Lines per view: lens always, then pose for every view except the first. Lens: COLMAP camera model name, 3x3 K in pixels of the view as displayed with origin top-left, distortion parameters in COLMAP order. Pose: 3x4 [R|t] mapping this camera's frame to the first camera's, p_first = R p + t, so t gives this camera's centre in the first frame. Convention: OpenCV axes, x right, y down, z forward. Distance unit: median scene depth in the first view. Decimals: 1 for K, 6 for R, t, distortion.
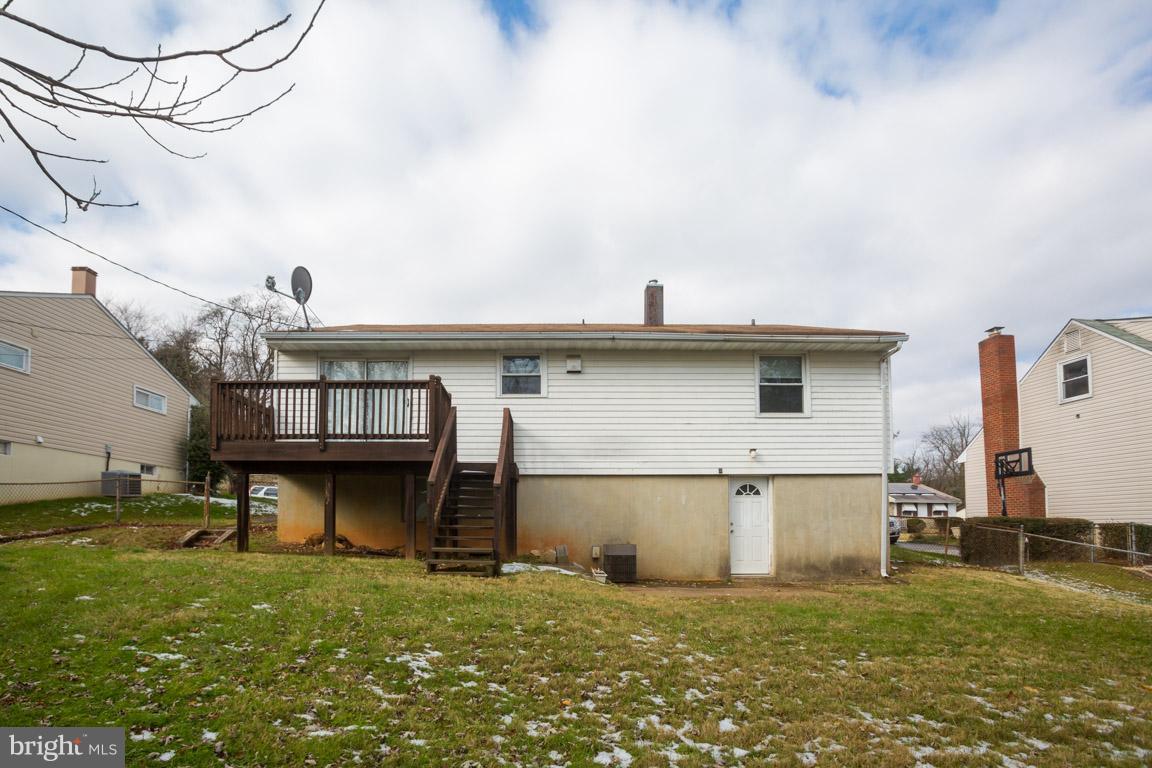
lens RADIAL K [[617.6, 0, 576.0], [0, 617.6, 384.0], [0, 0, 1]] dist [0.059885, 0.000424]
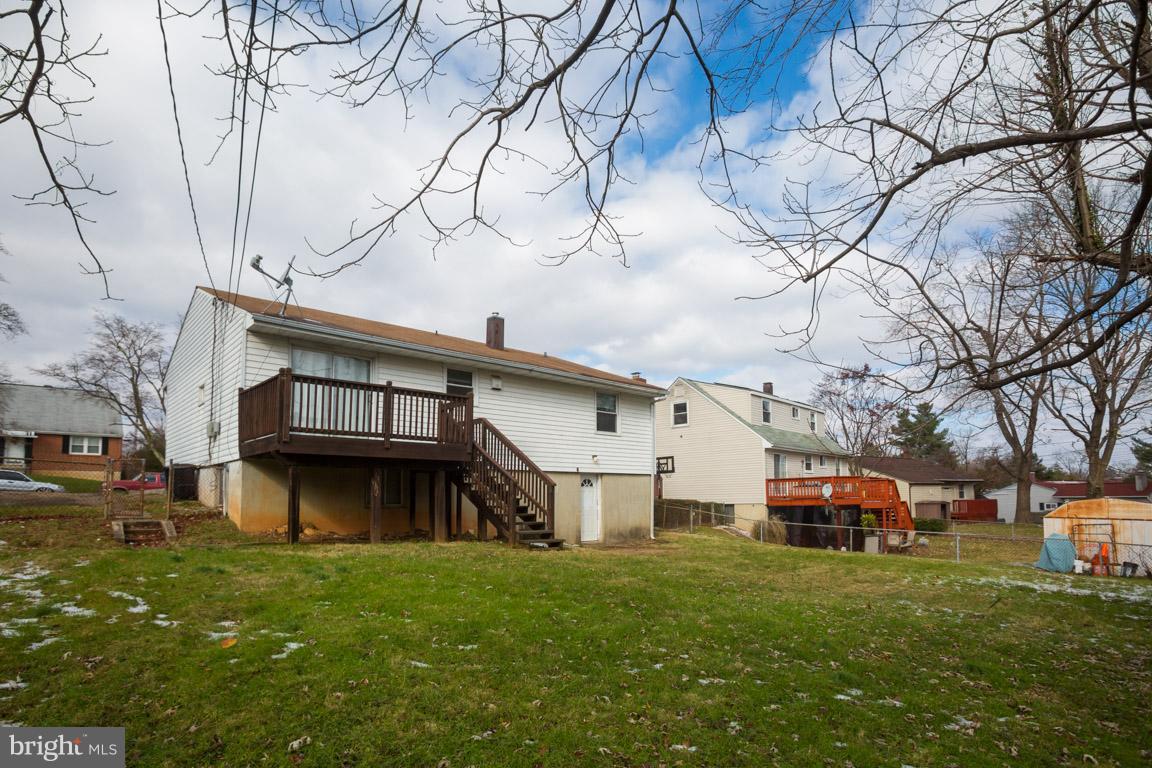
lens RADIAL K [[590.9, 0, 576.0], [0, 590.9, 384.0], [0, 0, 1]] dist [0.163435, -0.000034]
pose [[0.773681, 0.113464, 0.623333, -0.634988], [-0.126609, 0.991677, -0.023365, -0.023330], [-0.620796, -0.060843, 0.781607, -0.049762]]
